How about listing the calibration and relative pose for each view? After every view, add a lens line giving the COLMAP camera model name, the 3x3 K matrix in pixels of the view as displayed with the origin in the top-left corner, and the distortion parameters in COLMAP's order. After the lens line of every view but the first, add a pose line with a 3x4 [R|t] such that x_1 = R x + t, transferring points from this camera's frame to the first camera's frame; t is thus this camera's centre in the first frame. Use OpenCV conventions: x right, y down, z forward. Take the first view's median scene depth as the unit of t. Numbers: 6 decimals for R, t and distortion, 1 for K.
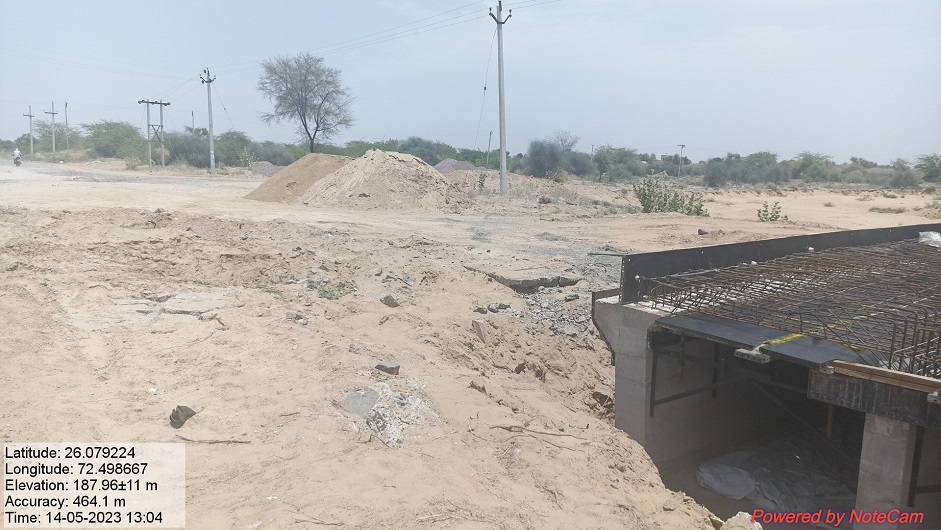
lens RADIAL K [[694.7, 0, 471.1], [0, 694.7, 268.5], [0, 0, 1]] dist [0.045234, -0.052195]
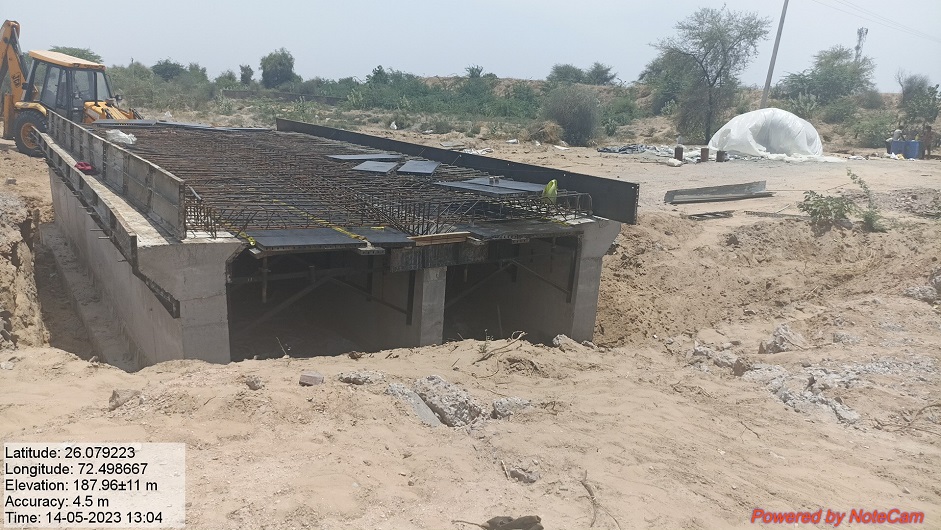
lens RADIAL K [[694.7, 0, 467.0], [0, 694.7, 266.7], [0, 0, 1]] dist [0.045234, -0.052195]
pose [[0.058501, -0.242896, 0.968287, -0.504124], [0.081700, 0.967859, 0.237853, -0.078950], [-0.994939, 0.065194, 0.076465, 0.532133]]
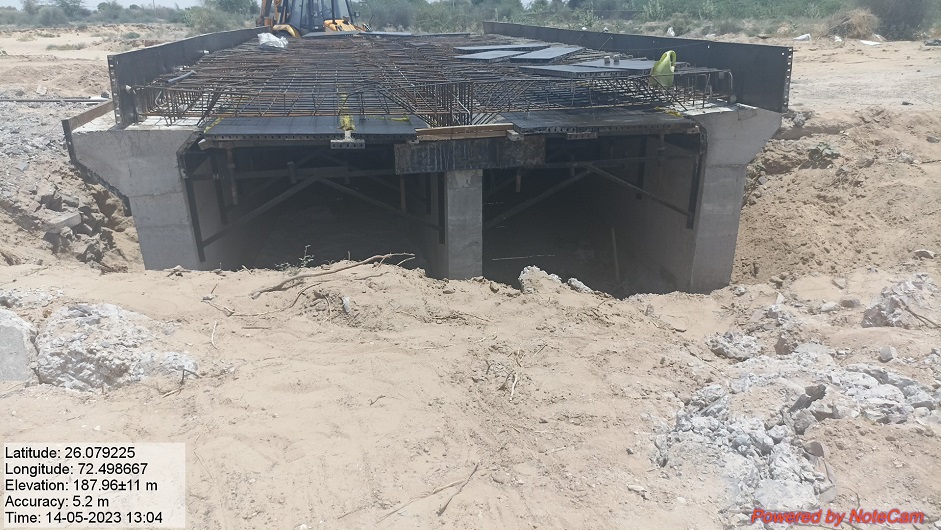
lens RADIAL K [[694.7, 0, 469.2], [0, 694.7, 268.6], [0, 0, 1]] dist [0.045234, -0.052195]
pose [[0.465680, -0.324820, 0.823185, -0.227035], [0.145421, 0.945645, 0.290876, 0.026682], [-0.872923, -0.015747, 0.487604, 0.295132]]
